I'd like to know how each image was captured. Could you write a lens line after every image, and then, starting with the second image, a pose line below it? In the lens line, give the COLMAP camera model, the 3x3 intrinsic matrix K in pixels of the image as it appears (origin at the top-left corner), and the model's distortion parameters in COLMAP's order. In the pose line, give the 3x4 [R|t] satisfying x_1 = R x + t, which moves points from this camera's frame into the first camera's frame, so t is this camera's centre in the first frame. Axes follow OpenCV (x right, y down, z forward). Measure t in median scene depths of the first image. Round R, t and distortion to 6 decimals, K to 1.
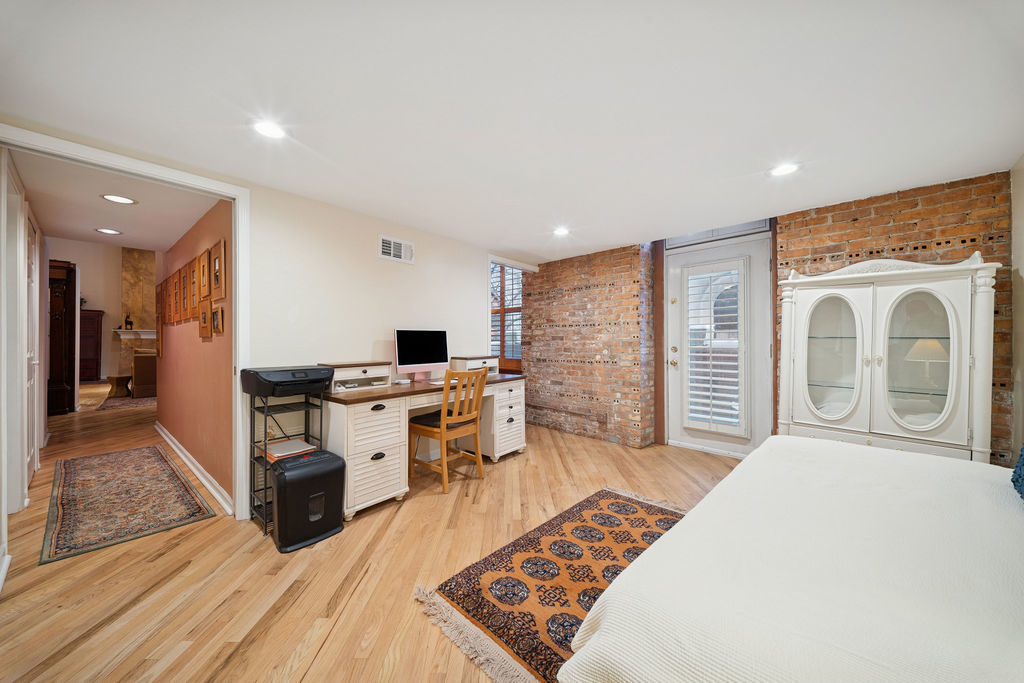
lens RADIAL K [[359.5, 0, 511.3], [0, 359.5, 344.7], [0, 0, 1]] dist [0.011050, -0.007095]
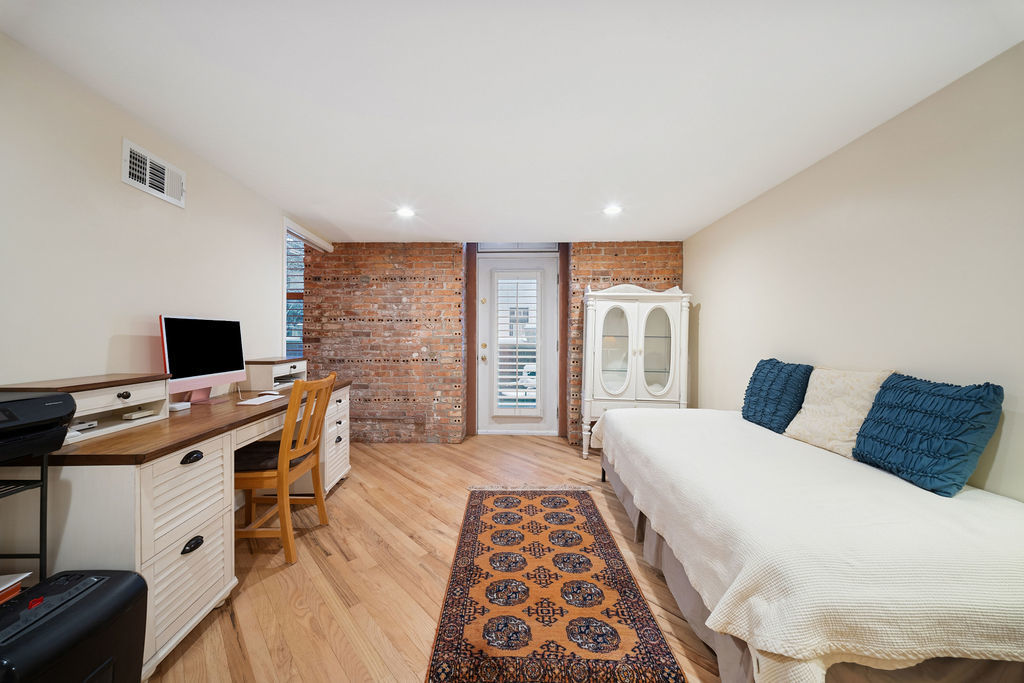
lens RADIAL K [[363.2, 0, 506.4], [0, 363.2, 343.7], [0, 0, 1]] dist [0.011641, -0.006832]
pose [[0.725004, -0.007802, 0.688700, -0.298006], [0.002580, 0.999960, 0.008612, -0.002788], [-0.688739, -0.004467, 0.724995, 0.191773]]
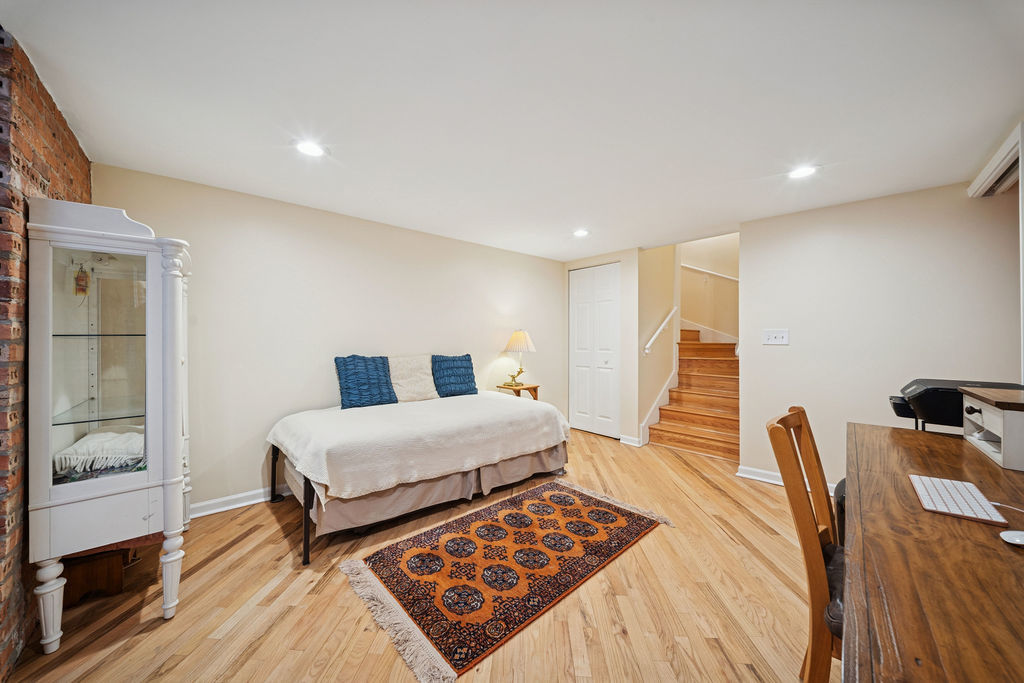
lens RADIAL K [[363.2, 0, 506.4], [0, 363.2, 343.7], [0, 0, 1]] dist [0.011641, -0.006832]
pose [[-0.998310, -0.001042, 0.058103, 0.143128], [-0.000267, 0.999911, 0.013343, -0.008250], [-0.058111, 0.013305, -0.998221, 1.224423]]
